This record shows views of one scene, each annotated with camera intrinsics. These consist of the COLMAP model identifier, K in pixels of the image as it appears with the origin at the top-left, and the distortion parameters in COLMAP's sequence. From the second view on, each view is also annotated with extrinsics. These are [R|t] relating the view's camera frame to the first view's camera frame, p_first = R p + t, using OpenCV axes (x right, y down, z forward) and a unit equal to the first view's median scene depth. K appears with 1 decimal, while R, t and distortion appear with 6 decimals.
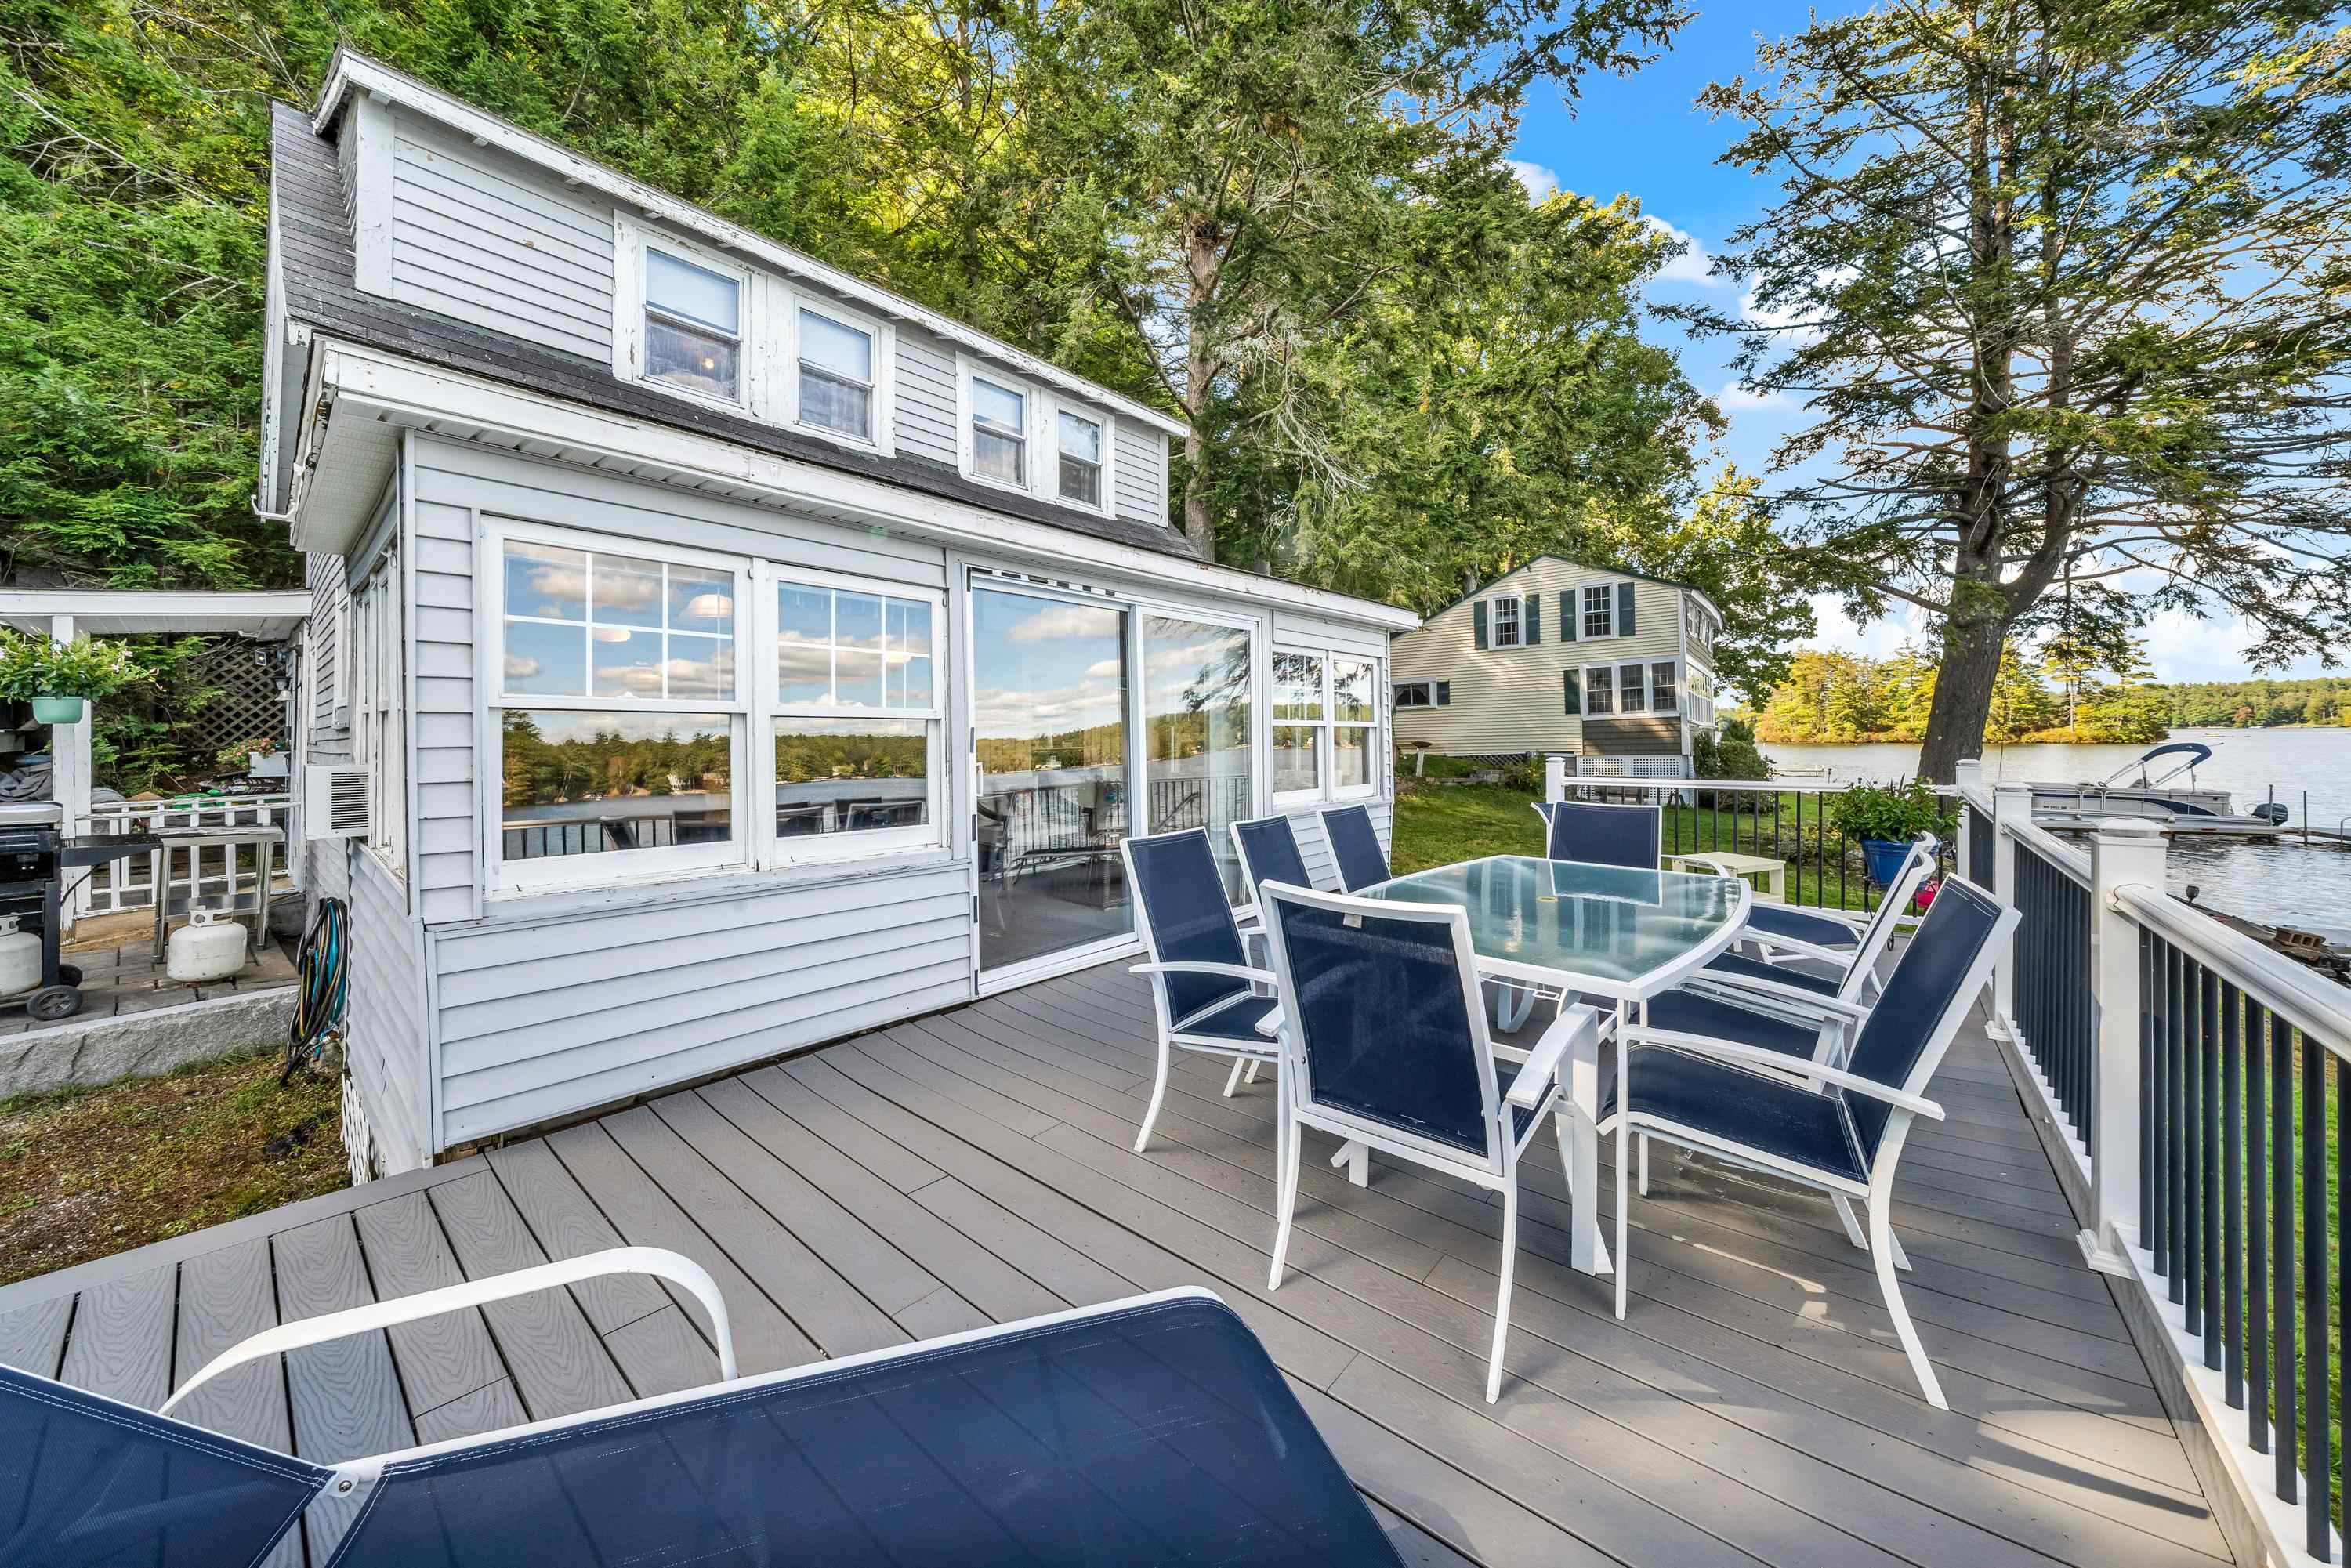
lens RADIAL K [[808.8, 0, 1159.8], [0, 808.8, 741.5], [0, 0, 1]] dist [-0.013407, 0.000224]
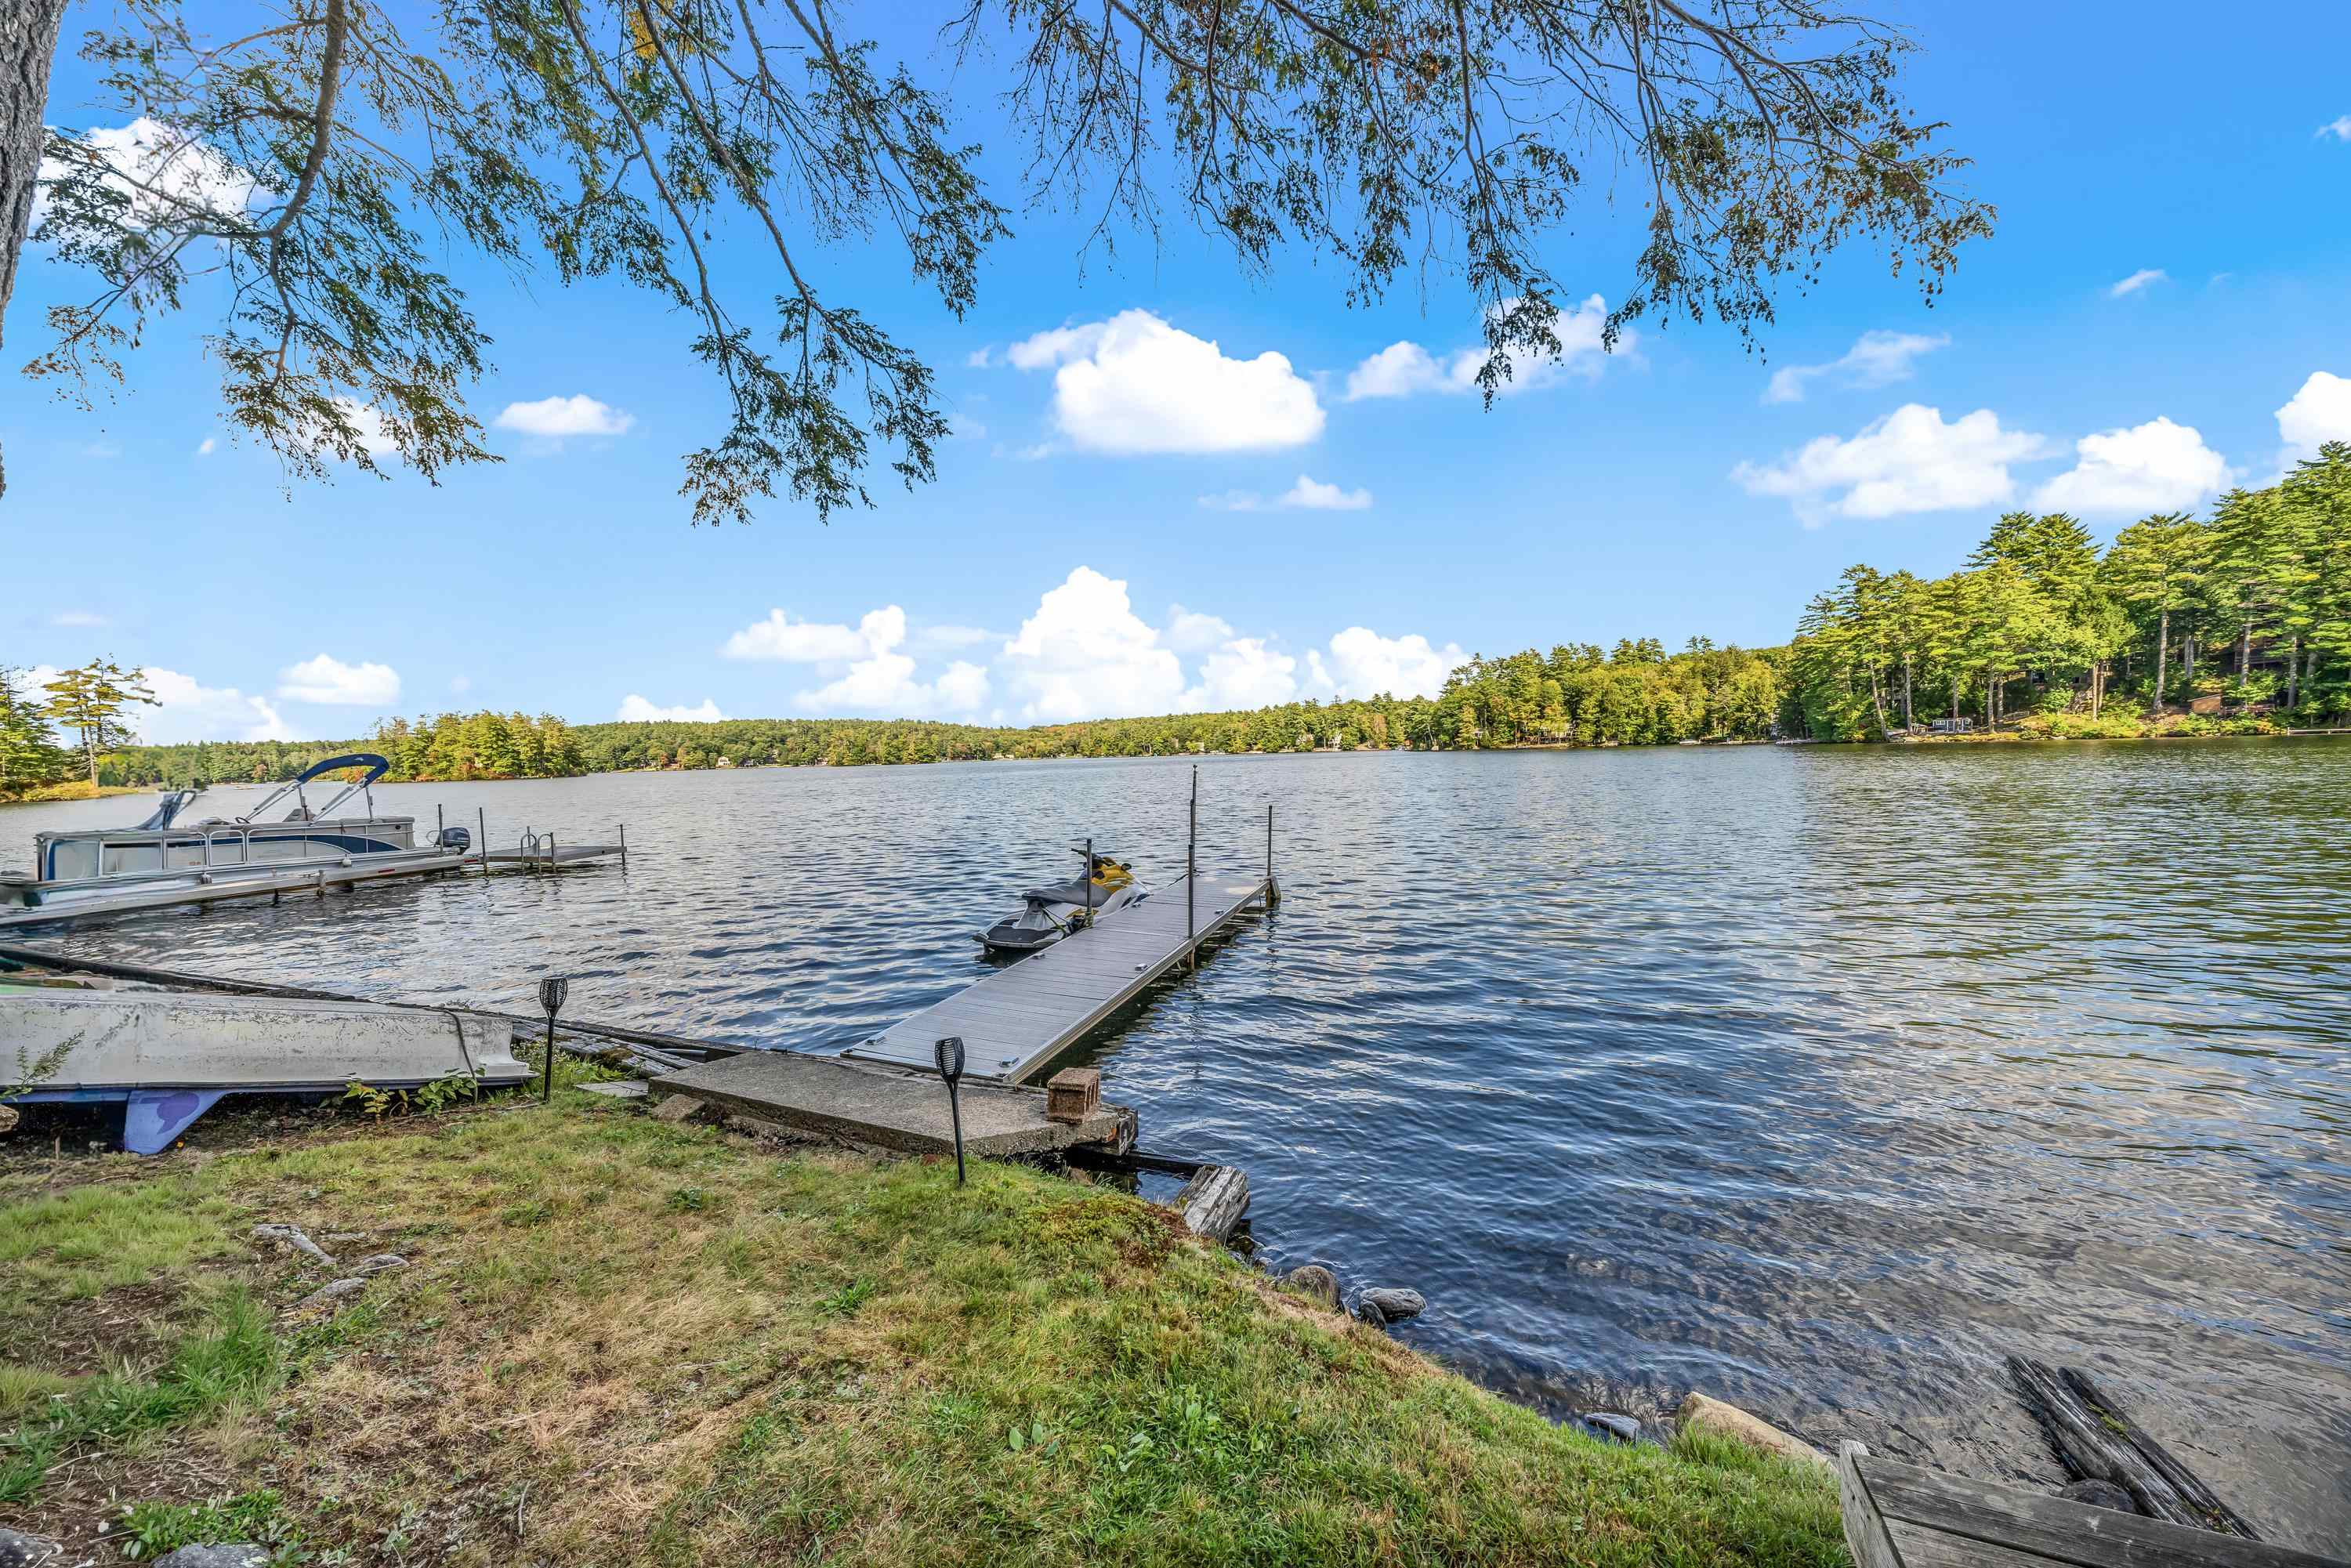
lens RADIAL K [[808.8, 0, 1172.0], [0, 808.8, 786.2], [0, 0, 1]] dist [-0.013407, 0.000224]
pose [[-0.225913, -0.022927, 0.973878, 0.089279], [0.042081, 0.998560, 0.033269, 0.007710], [-0.973238, 0.048497, -0.224623, 0.088582]]
